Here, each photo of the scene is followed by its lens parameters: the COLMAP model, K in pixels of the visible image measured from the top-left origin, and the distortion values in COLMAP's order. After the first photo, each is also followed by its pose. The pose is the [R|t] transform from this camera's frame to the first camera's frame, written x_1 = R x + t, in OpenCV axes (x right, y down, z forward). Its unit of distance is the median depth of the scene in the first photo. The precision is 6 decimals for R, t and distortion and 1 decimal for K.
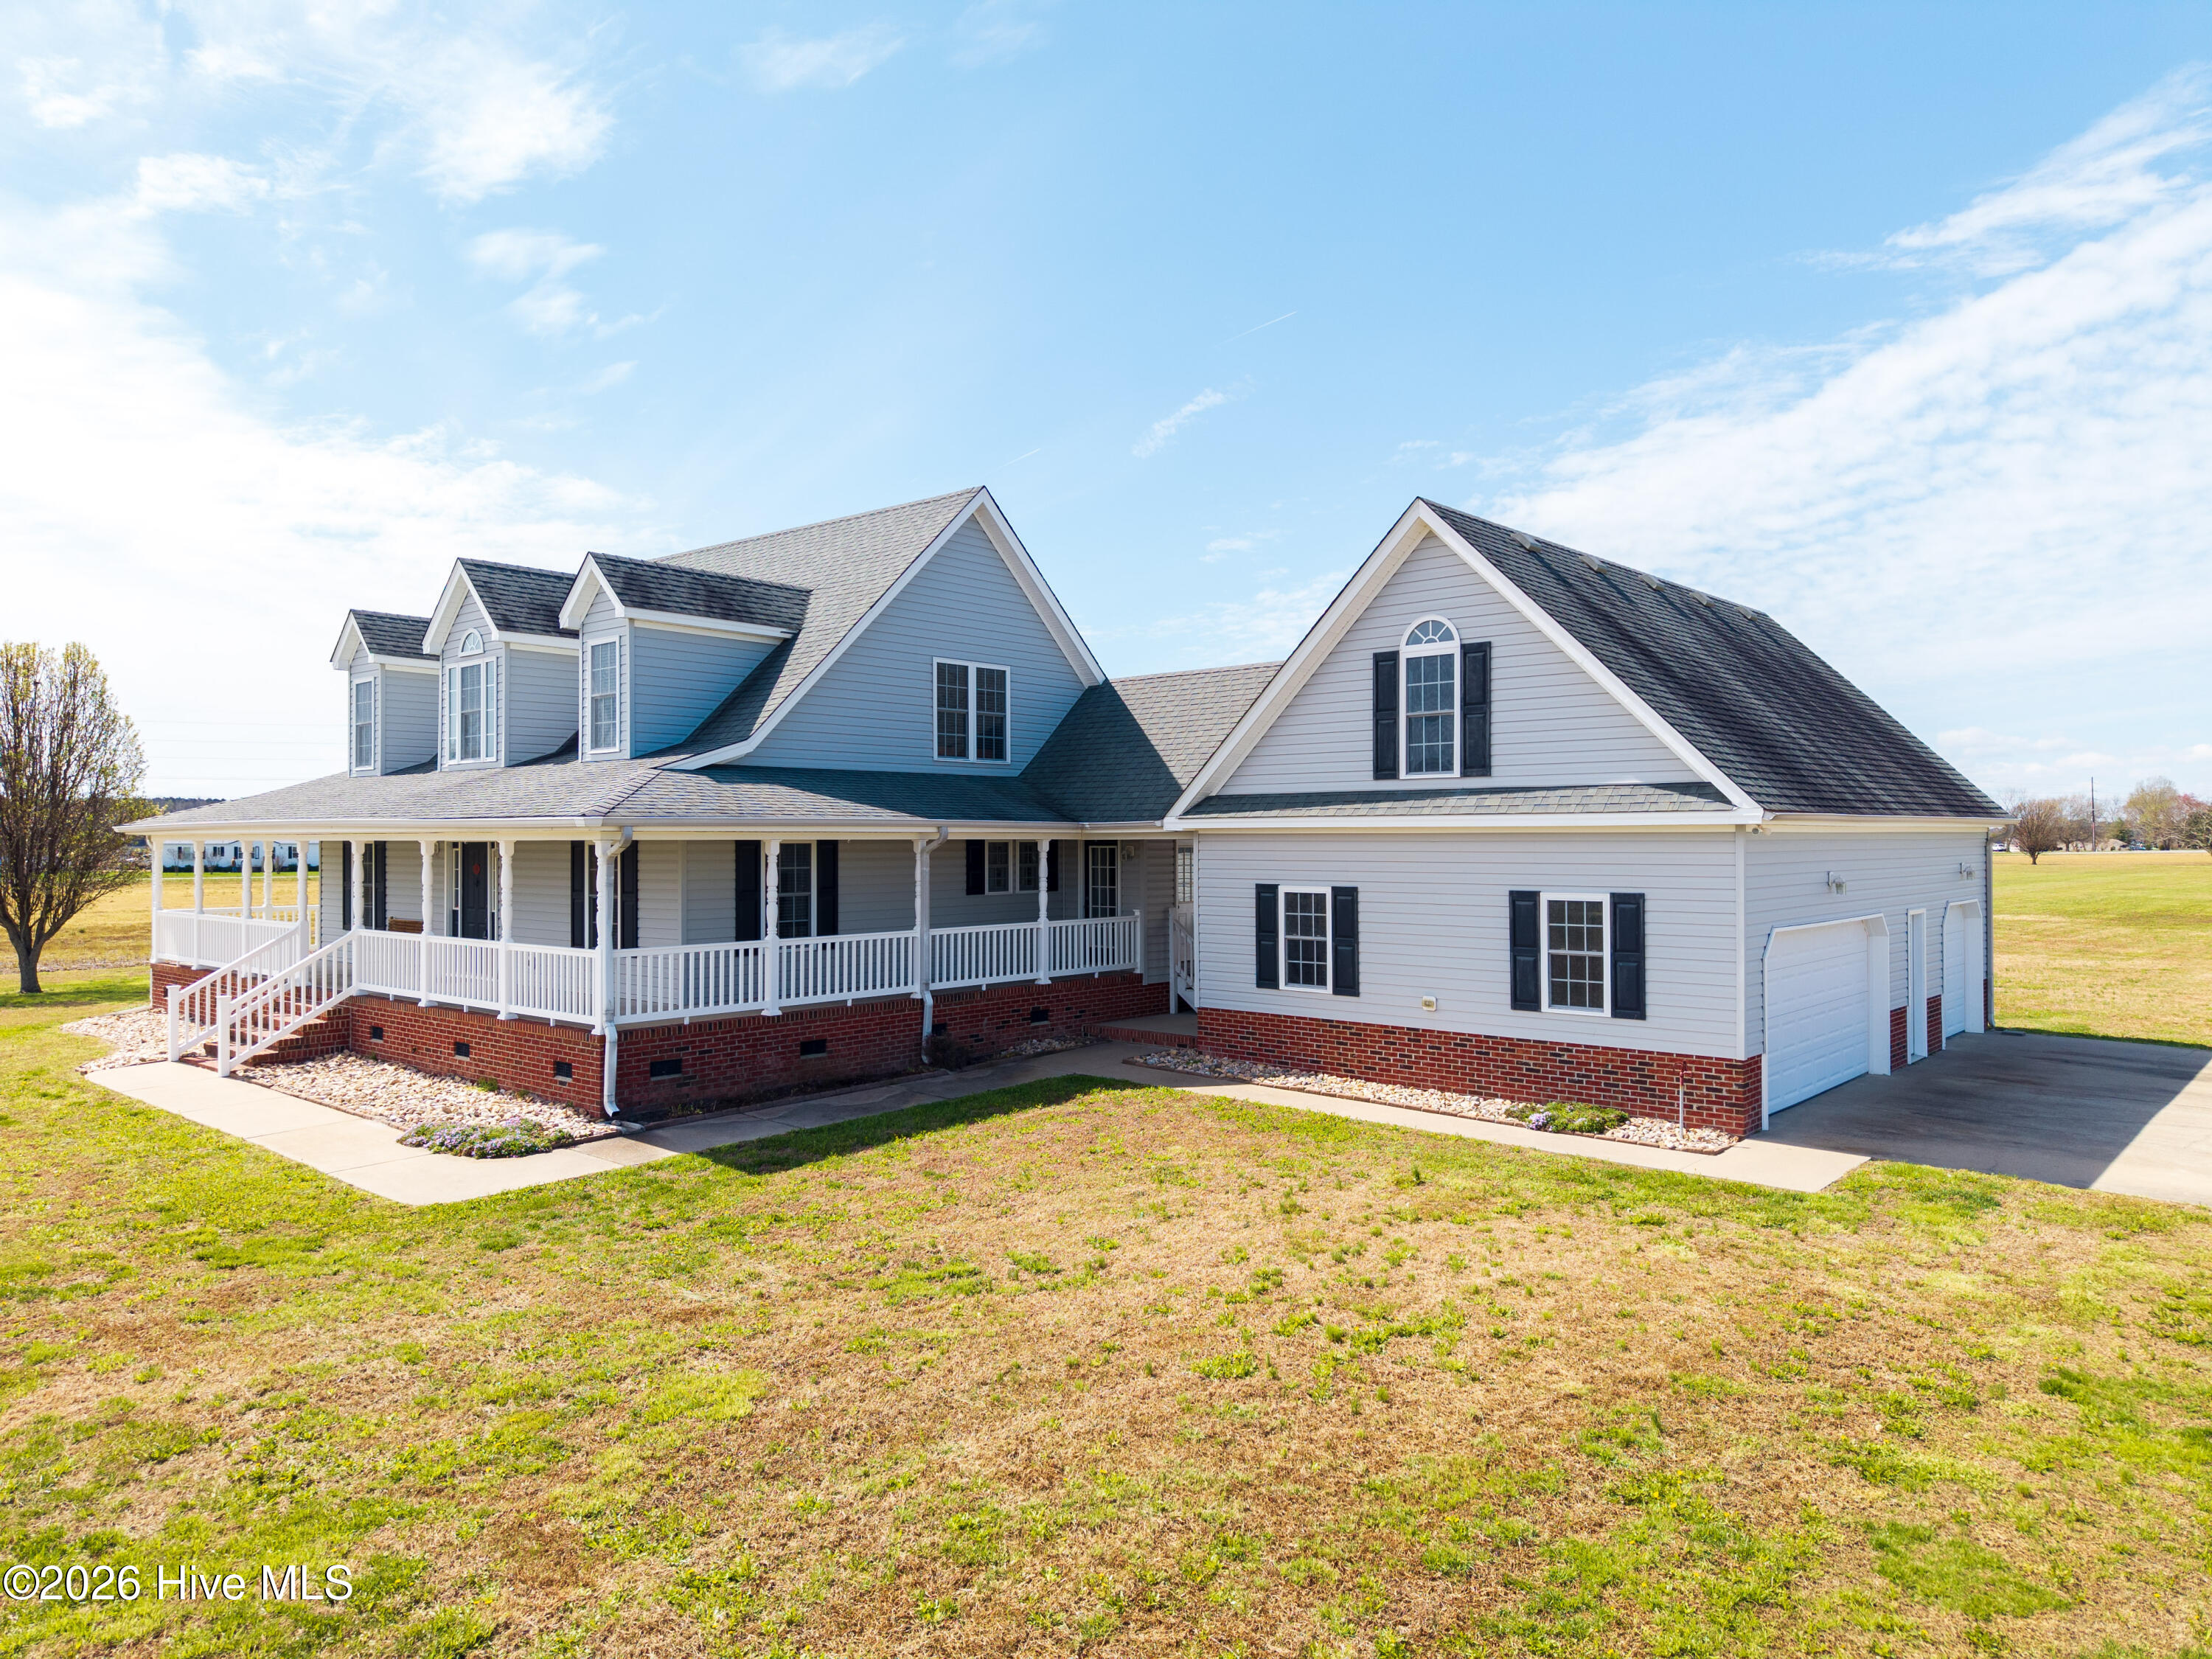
lens RADIAL K [[1483.4, 0, 1106.0], [0, 1483.4, 829.5], [0, 0, 1]] dist [0.002371, -0.002953]
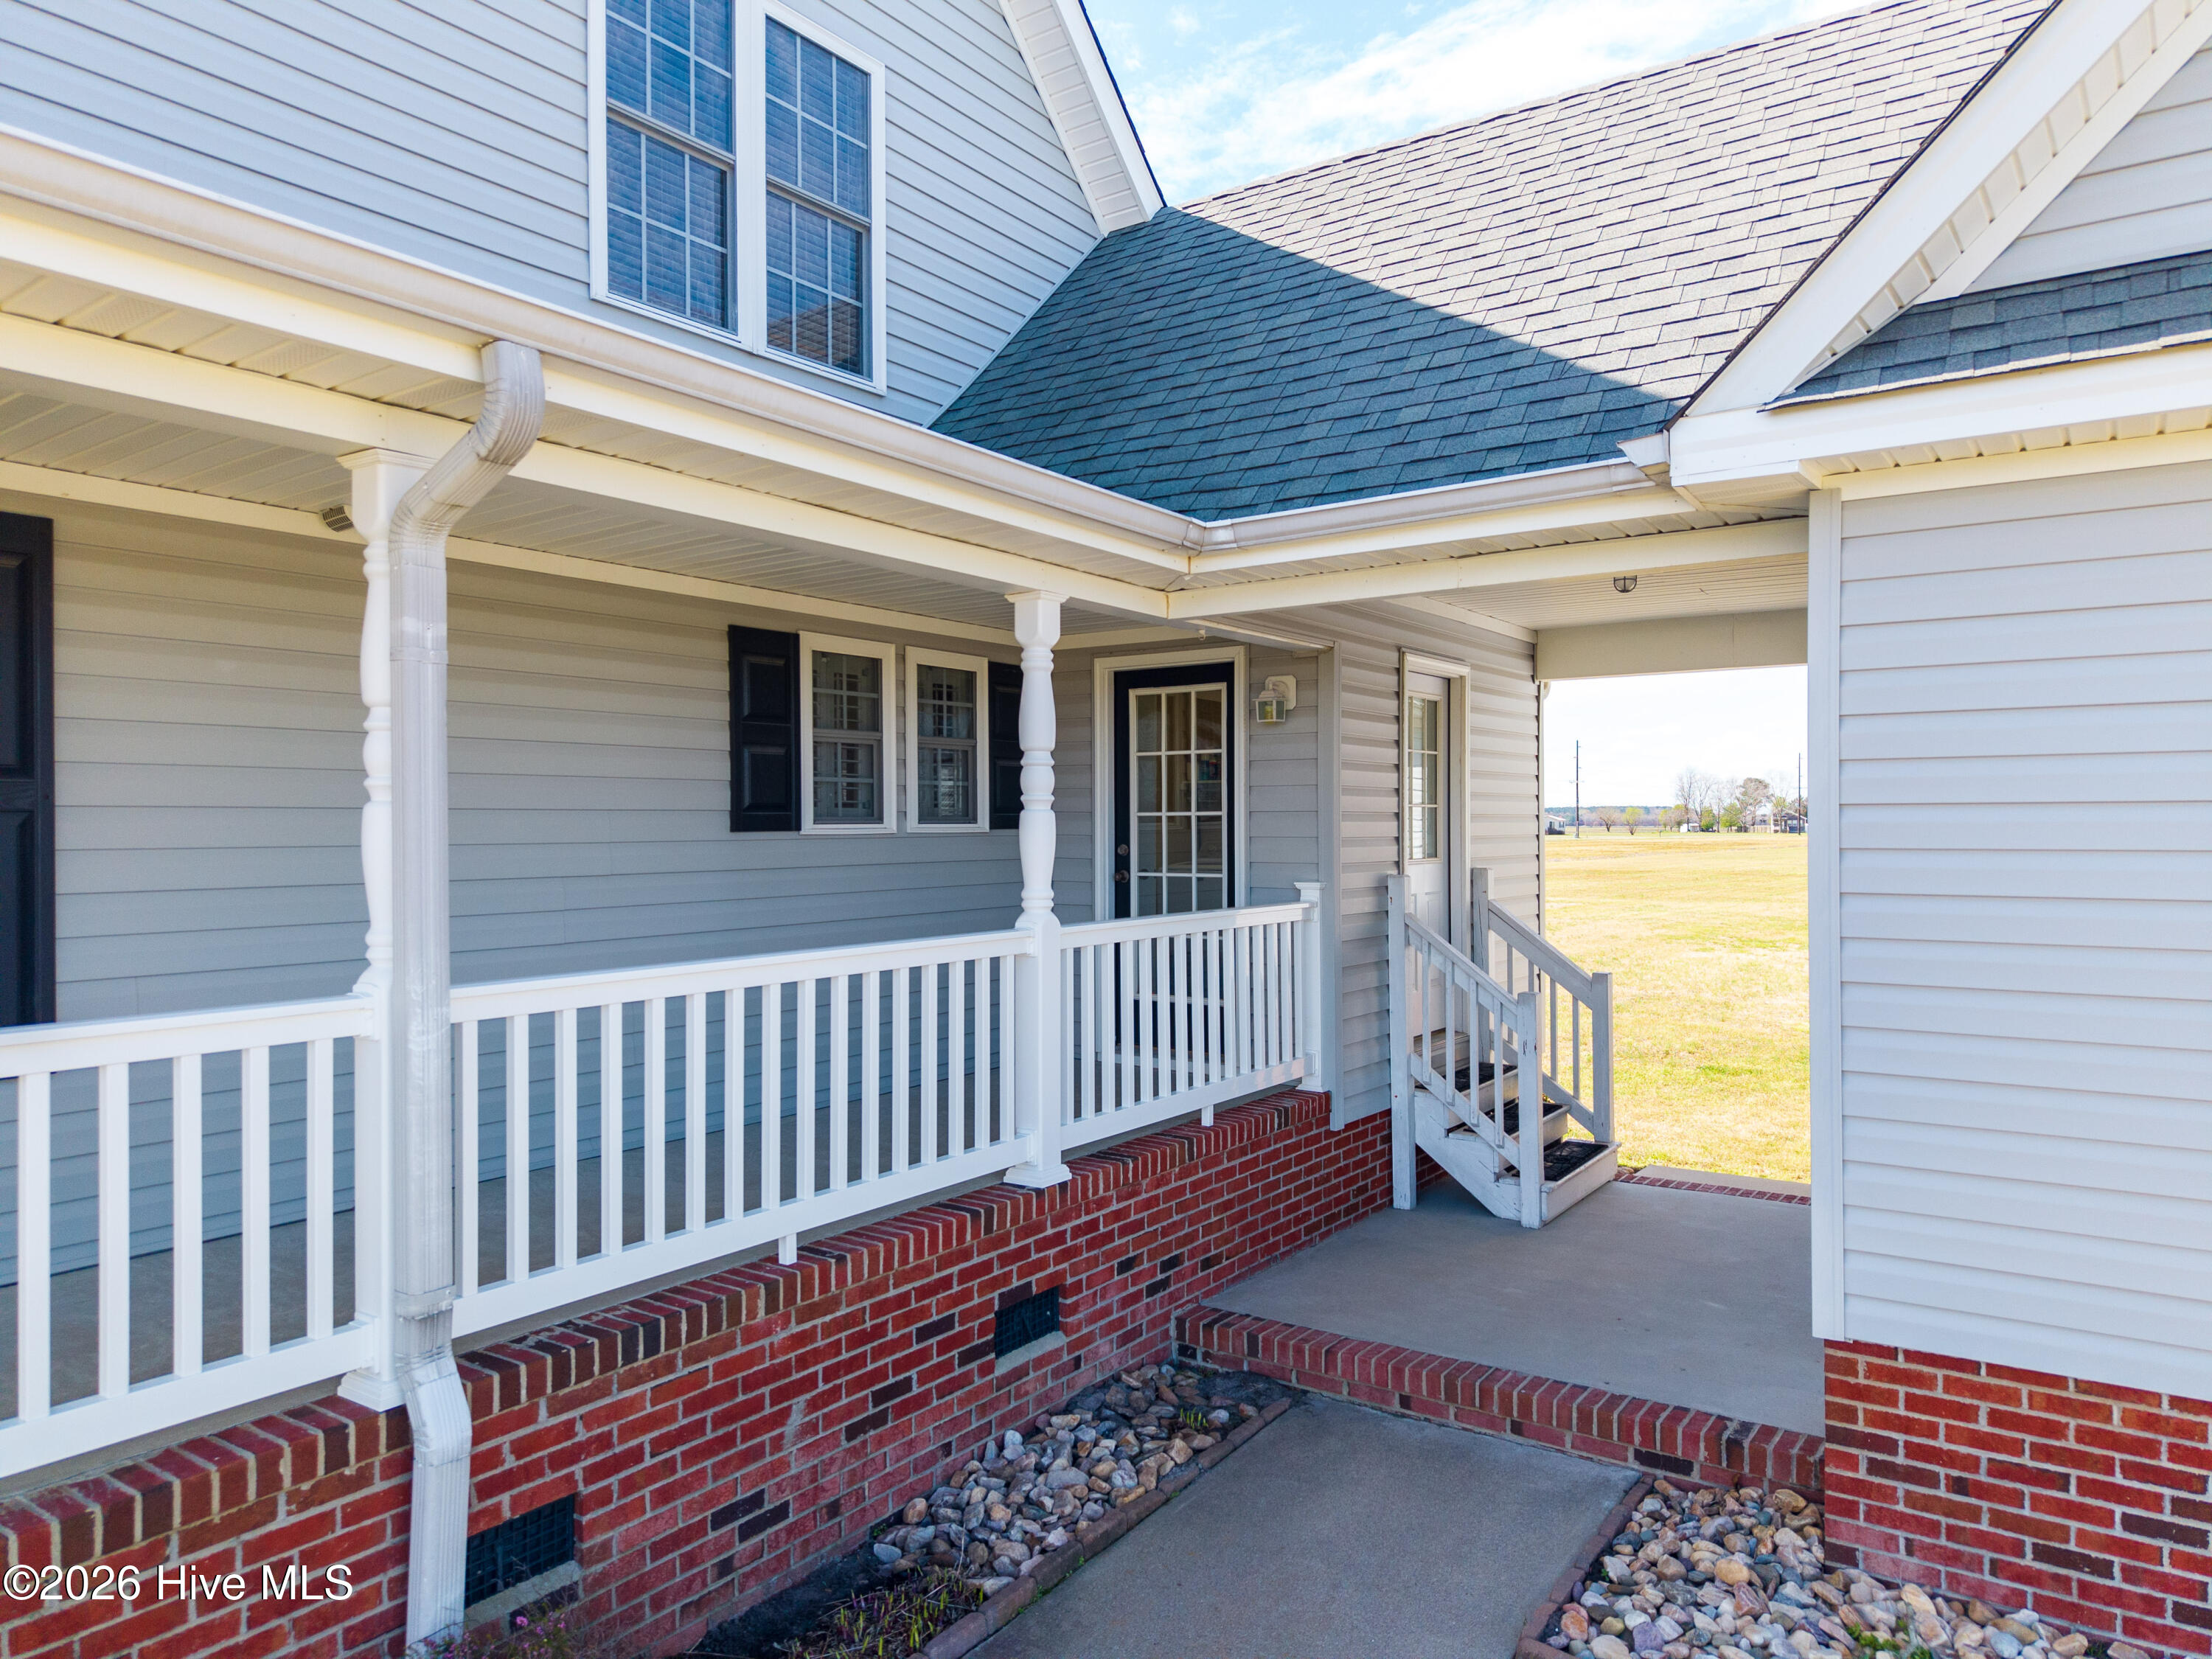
lens RADIAL K [[1483.4, 0, 1106.0], [0, 1483.4, 829.5], [0, 0, 1]] dist [0.002371, -0.002953]
pose [[0.993955, -0.002880, 0.109750, -0.063527], [0.002145, 0.999974, 0.006815, 0.048094], [-0.109767, -0.006538, 0.993936, 0.825322]]
